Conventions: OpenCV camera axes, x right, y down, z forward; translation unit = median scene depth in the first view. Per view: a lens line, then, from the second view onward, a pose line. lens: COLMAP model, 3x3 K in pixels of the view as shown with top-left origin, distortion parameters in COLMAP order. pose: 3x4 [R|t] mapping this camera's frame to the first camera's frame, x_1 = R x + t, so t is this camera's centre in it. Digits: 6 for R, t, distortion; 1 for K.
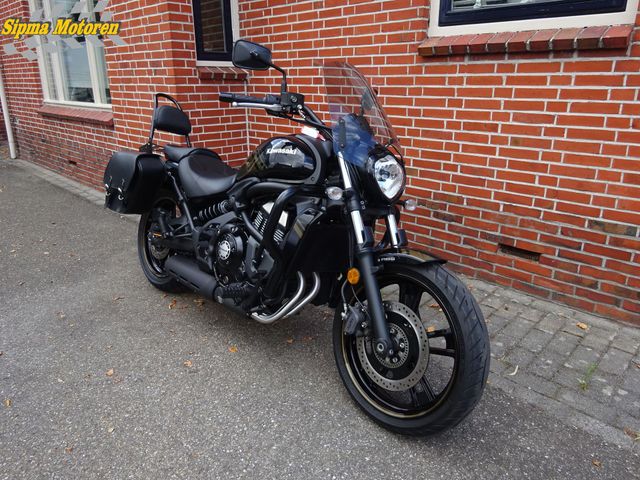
lens RADIAL K [[467.7, 0, 320.0], [0, 467.7, 240.0], [0, 0, 1]] dist [-0.005900, -0.000594]
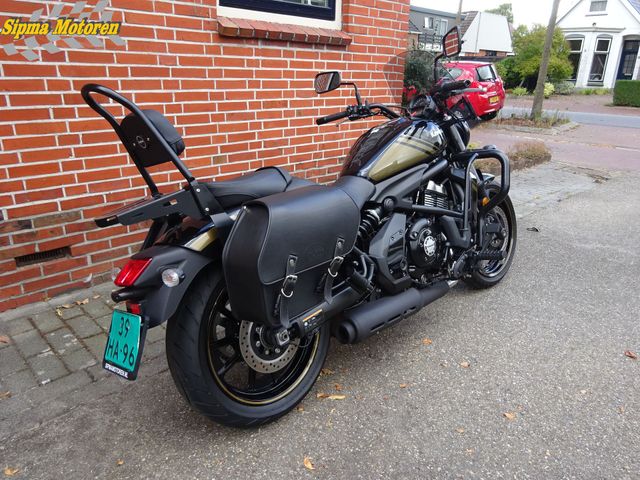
lens RADIAL K [[469.1, 0, 320.0], [0, 469.1, 240.0], [0, 0, 1]] dist [-0.003144, -0.004249]
pose [[0.012890, -0.342470, 0.939440, -0.870894], [0.293500, 0.899430, 0.323857, -0.288746], [-0.955872, 0.271551, 0.112108, 0.871667]]
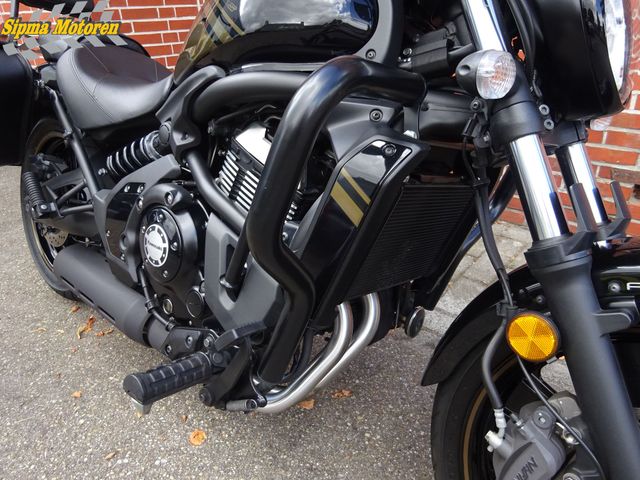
lens RADIAL K [[468.4, 0, 320.0], [0, 468.4, 240.0], [0, 0, 1]] dist [0.005412, -0.004526]
pose [[0.997064, -0.059750, 0.047899, -0.056693], [0.052737, 0.989270, 0.136247, -0.027775], [-0.055526, -0.133321, 0.989516, 0.440489]]
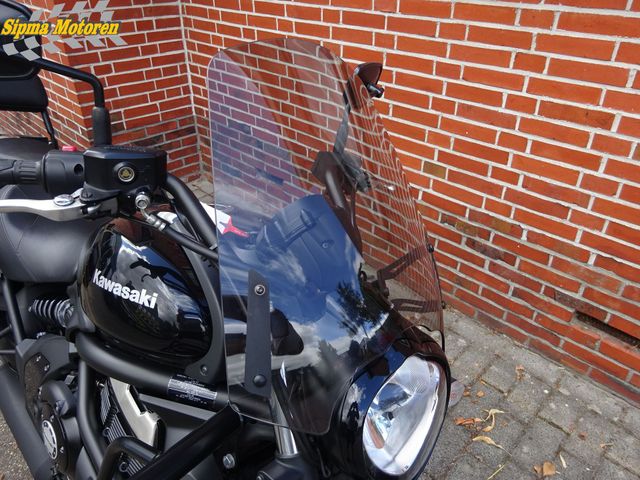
lens RADIAL K [[468.4, 0, 320.0], [0, 468.4, 240.0], [0, 0, 1]] dist [0.005412, -0.004526]
pose [[0.999981, 0.006012, 0.001334, 0.055688], [-0.006158, 0.973371, 0.229153, -0.228097], [0.000080, -0.229157, 0.973389, 0.459039]]
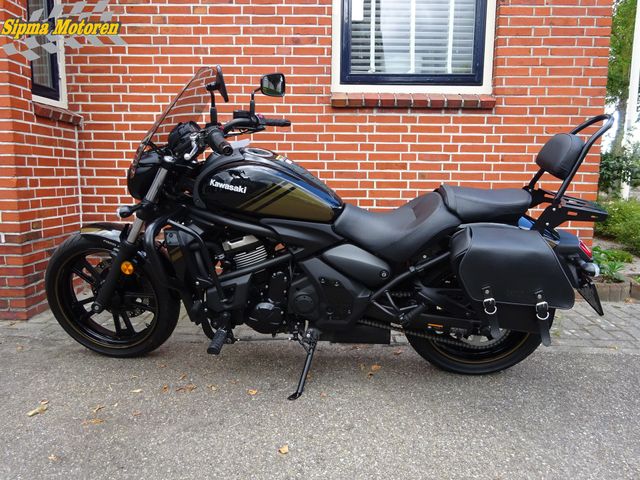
lens RADIAL K [[469.1, 0, 320.0], [0, 469.1, 240.0], [0, 0, 1]] dist [-0.003144, -0.004249]
pose [[0.730925, -0.084892, 0.677157, -0.636985], [0.208953, 0.972419, -0.103637, 0.029801], [-0.649682, 0.217245, 0.728504, 0.286221]]
